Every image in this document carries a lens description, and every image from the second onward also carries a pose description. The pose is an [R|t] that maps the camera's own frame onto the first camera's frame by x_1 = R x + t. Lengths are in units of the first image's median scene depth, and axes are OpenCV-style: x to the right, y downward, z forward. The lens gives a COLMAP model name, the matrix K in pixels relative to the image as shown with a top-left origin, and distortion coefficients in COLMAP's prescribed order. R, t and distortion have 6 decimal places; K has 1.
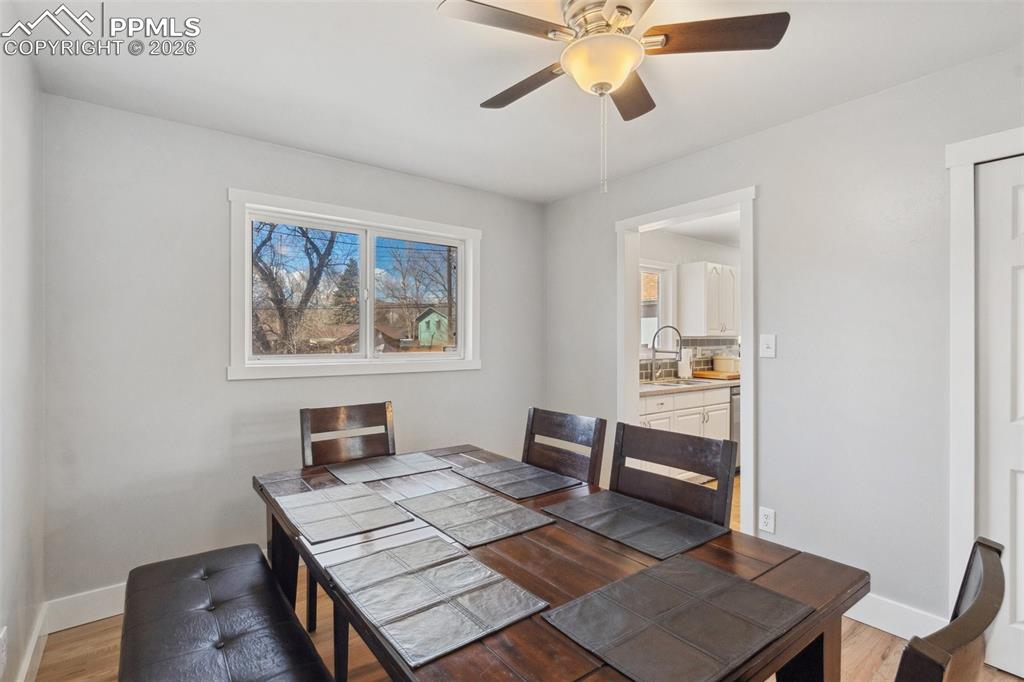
lens RADIAL K [[490.1, 0, 514.9], [0, 490.1, 336.6], [0, 0, 1]] dist [0.003848, 0.000868]
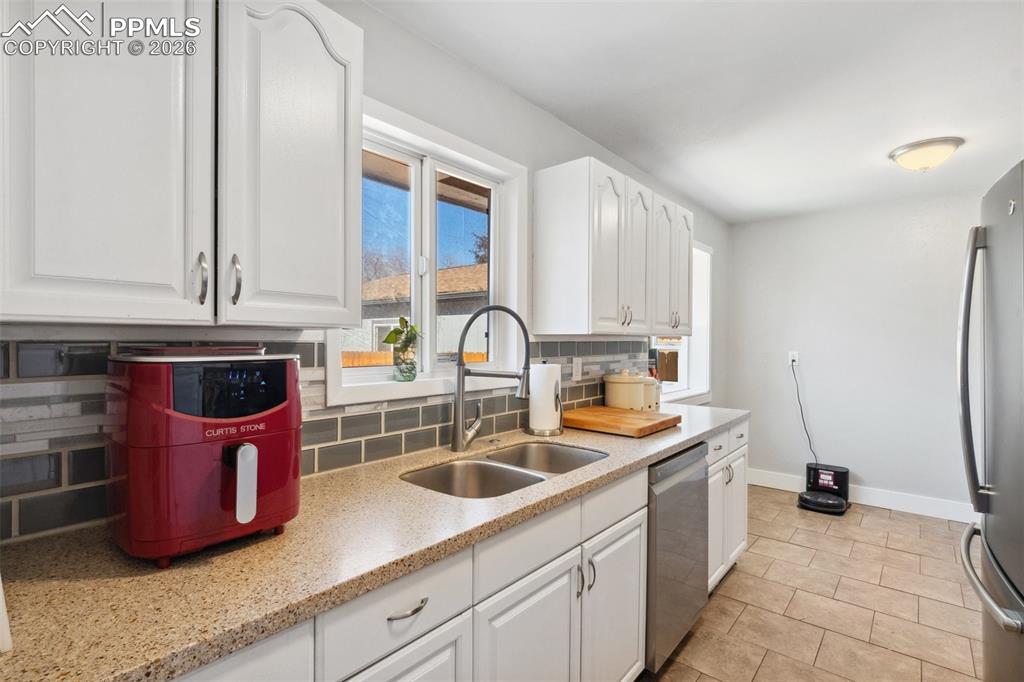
lens RADIAL K [[490.1, 0, 513.9], [0, 490.1, 345.9], [0, 0, 1]] dist [0.003848, 0.000868]
pose [[0.978170, -0.001266, 0.207804, 0.229933], [-0.001084, 0.999937, 0.011194, 0.004540], [-0.207805, -0.011175, 0.978106, 0.581963]]
